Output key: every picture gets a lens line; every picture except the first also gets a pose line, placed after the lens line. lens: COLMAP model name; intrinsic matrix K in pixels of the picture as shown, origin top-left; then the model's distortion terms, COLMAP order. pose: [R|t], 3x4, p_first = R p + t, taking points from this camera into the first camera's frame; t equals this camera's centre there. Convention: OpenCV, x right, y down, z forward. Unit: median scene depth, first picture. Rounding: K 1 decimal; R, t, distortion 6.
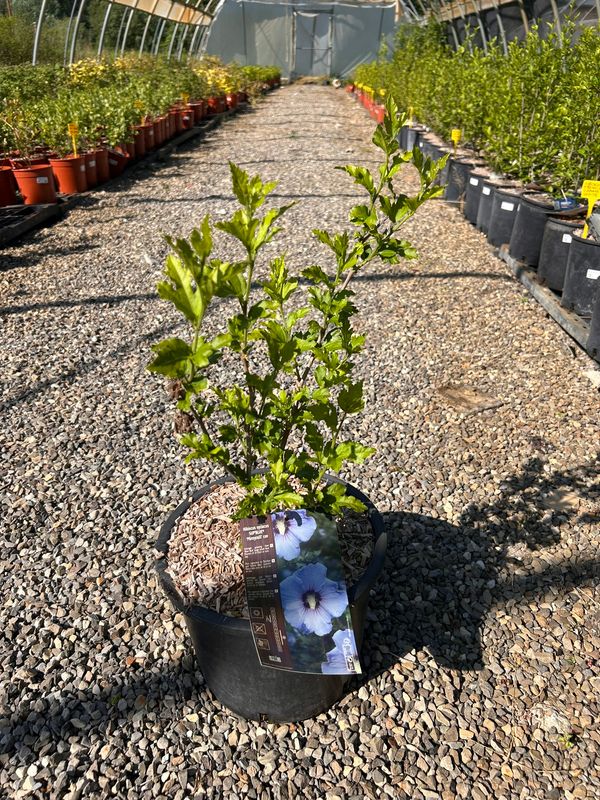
lens RADIAL K [[577.8, 0, 300.0], [0, 577.8, 400.0], [0, 0, 1]] dist [0.033468, -0.052325]
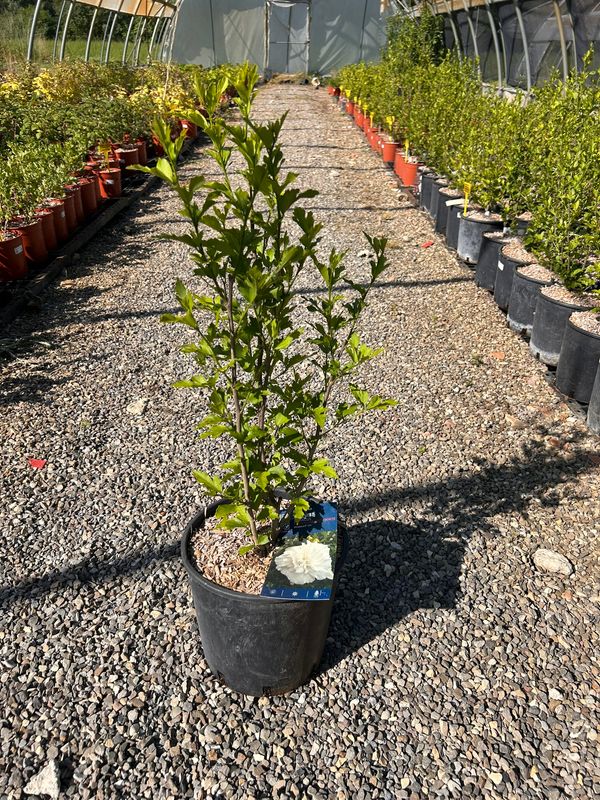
lens RADIAL K [[575.3, 0, 296.4], [0, 575.3, 400.1], [0, 0, 1]] dist [0.033565, -0.048253]
pose [[0.999423, -0.021143, 0.026584, -0.002311], [0.020627, 0.999596, 0.019555, -0.101391], [-0.026987, -0.018995, 0.999455, 0.137701]]
